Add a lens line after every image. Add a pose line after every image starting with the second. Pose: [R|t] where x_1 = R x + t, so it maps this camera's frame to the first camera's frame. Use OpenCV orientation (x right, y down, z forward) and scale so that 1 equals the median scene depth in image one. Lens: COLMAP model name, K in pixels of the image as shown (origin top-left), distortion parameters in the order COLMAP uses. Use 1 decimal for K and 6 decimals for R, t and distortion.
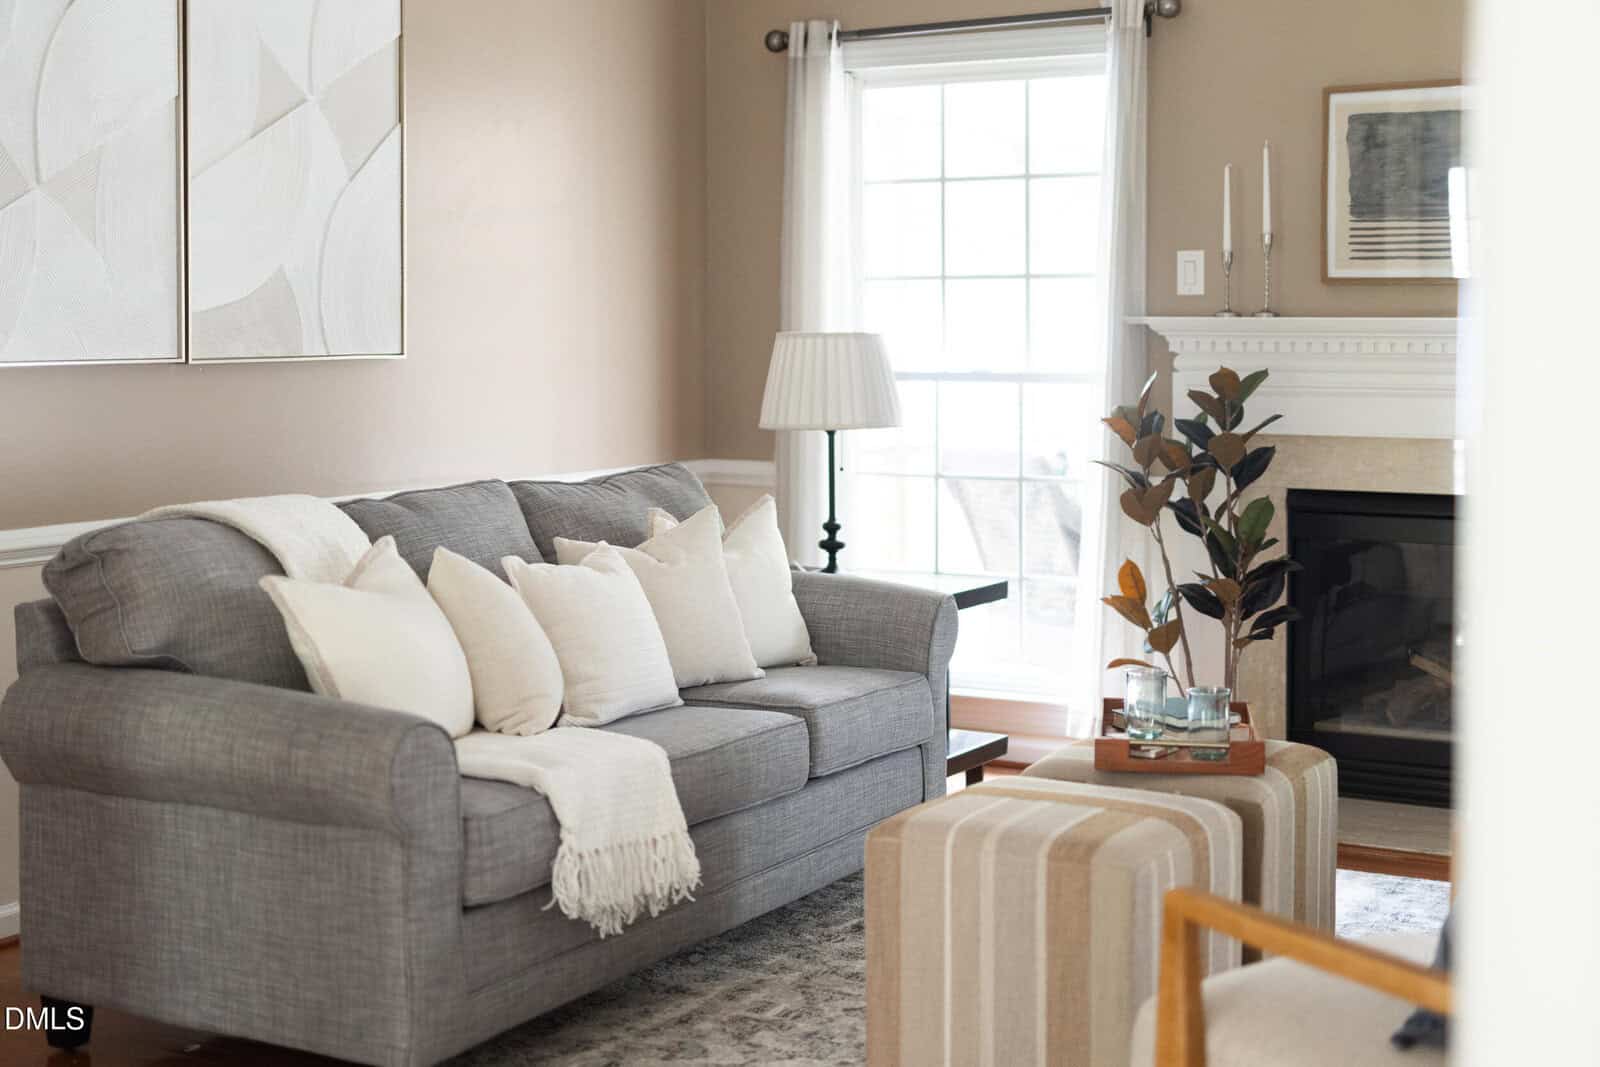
lens RADIAL K [[2267.7, 0, 800.6], [0, 2267.7, 364.3], [0, 0, 1]] dist [-0.017482, 0.076923]
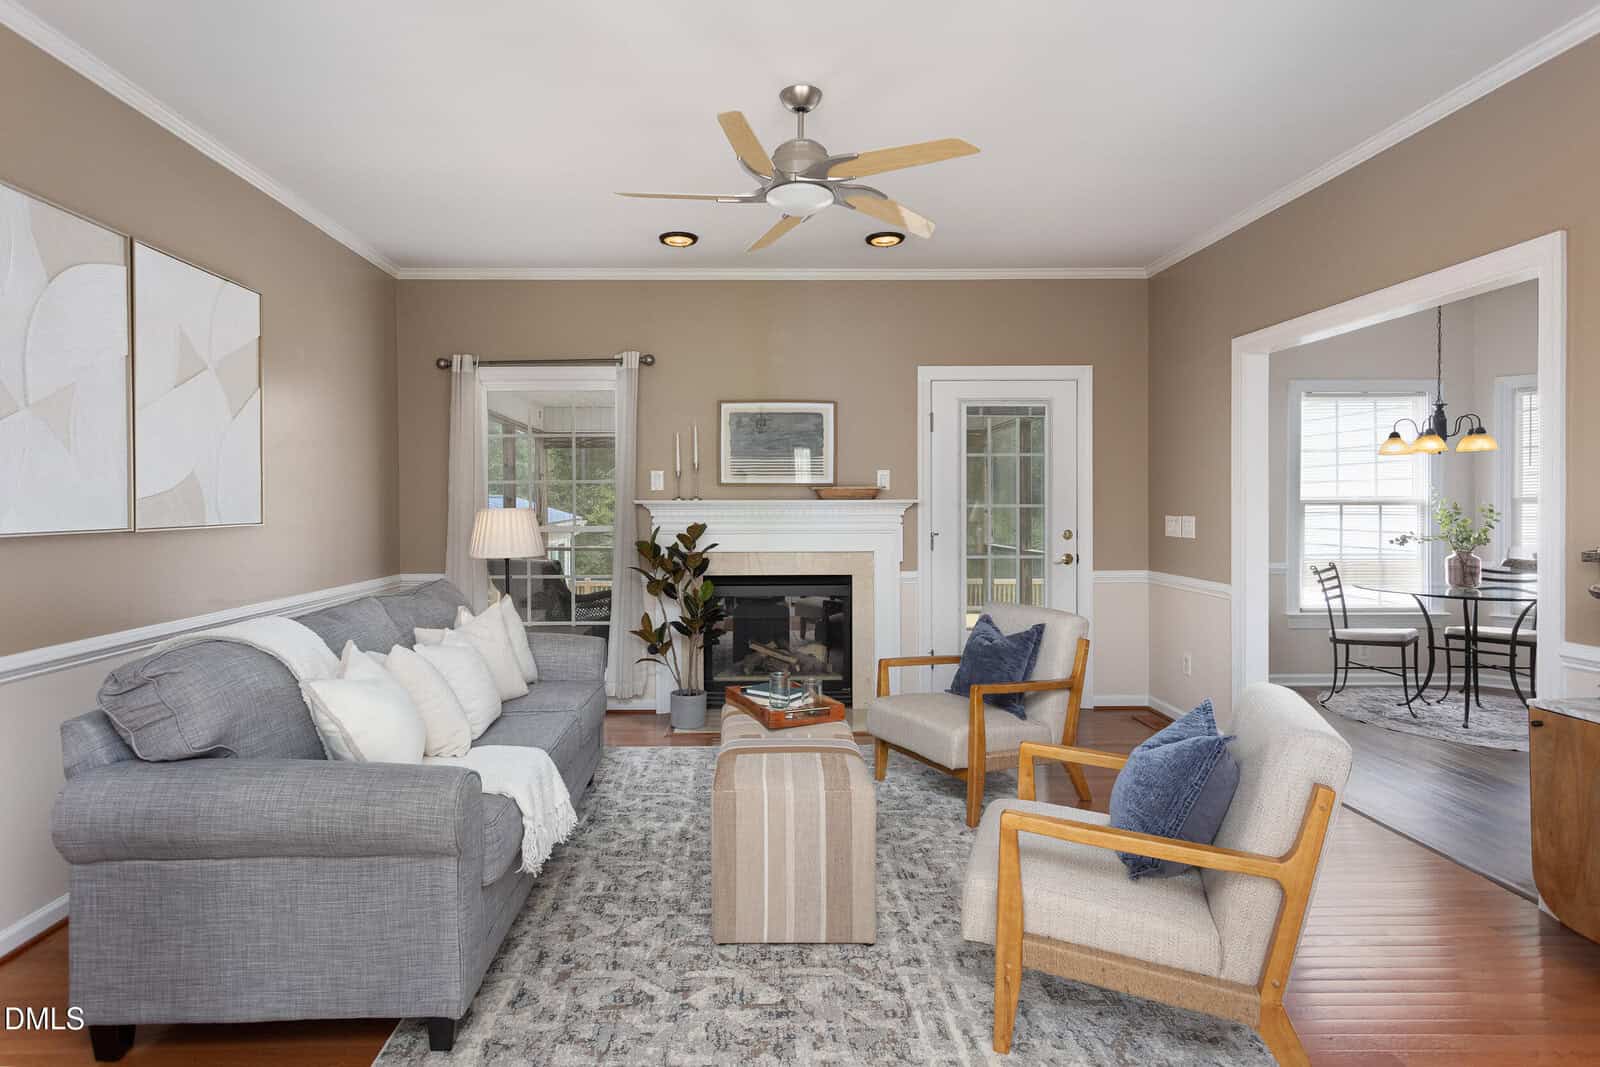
lens RADIAL K [[830.4, 0, 759.5], [0, 830.4, 504.0], [0, 0, 1]] dist [0.008000, 0.001051]
pose [[0.858621, -0.005956, 0.512576, -0.240684], [0.016281, 0.999745, -0.015655, -0.004336], [-0.512352, 0.021787, 0.858499, 0.371867]]
